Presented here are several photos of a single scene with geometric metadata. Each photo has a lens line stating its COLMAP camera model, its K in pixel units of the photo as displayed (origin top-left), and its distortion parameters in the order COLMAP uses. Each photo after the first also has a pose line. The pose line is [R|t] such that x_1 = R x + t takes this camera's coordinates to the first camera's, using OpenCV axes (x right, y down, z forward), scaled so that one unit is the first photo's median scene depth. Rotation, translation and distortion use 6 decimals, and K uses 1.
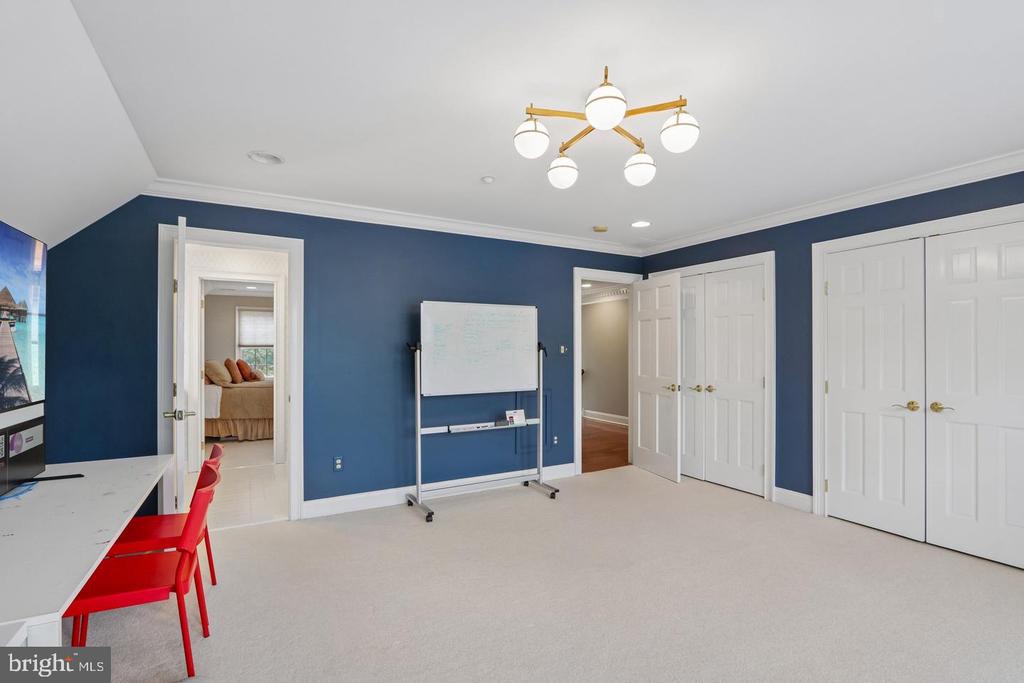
lens RADIAL K [[481.9, 0, 511.2], [0, 481.9, 346.9], [0, 0, 1]] dist [-0.014476, -0.000265]
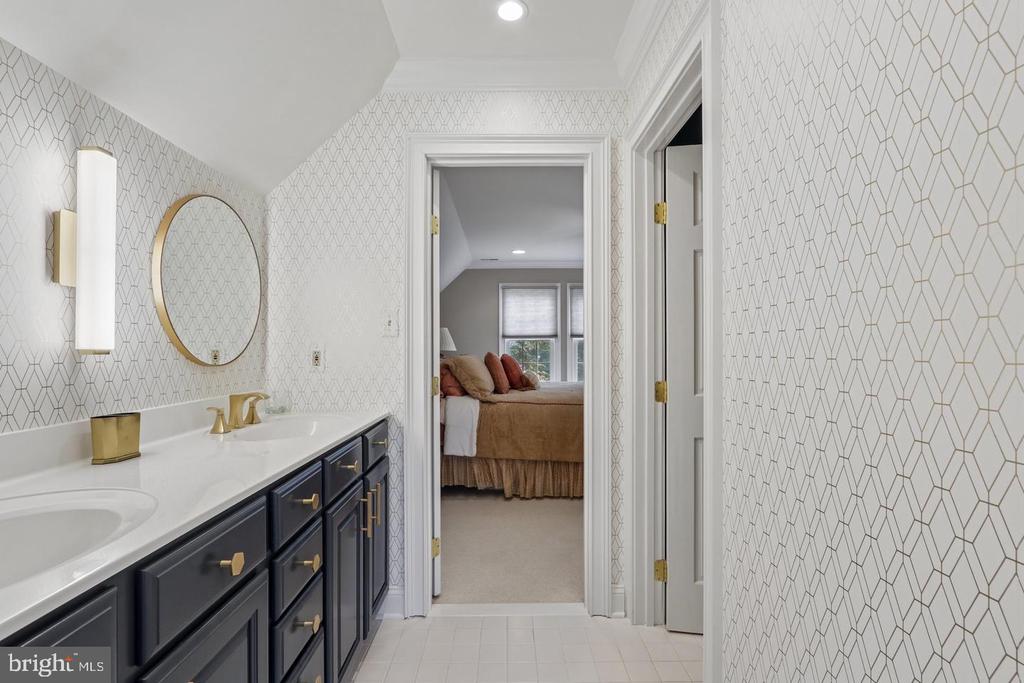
lens RADIAL K [[481.9, 0, 512.6], [0, 481.9, 344.2], [0, 0, 1]] dist [-0.014476, -0.000265]
pose [[0.882575, -0.001691, -0.470168, -0.287106], [0.000449, 0.999996, -0.002753, 0.016302], [0.470171, 0.002219, 0.882573, 0.492028]]
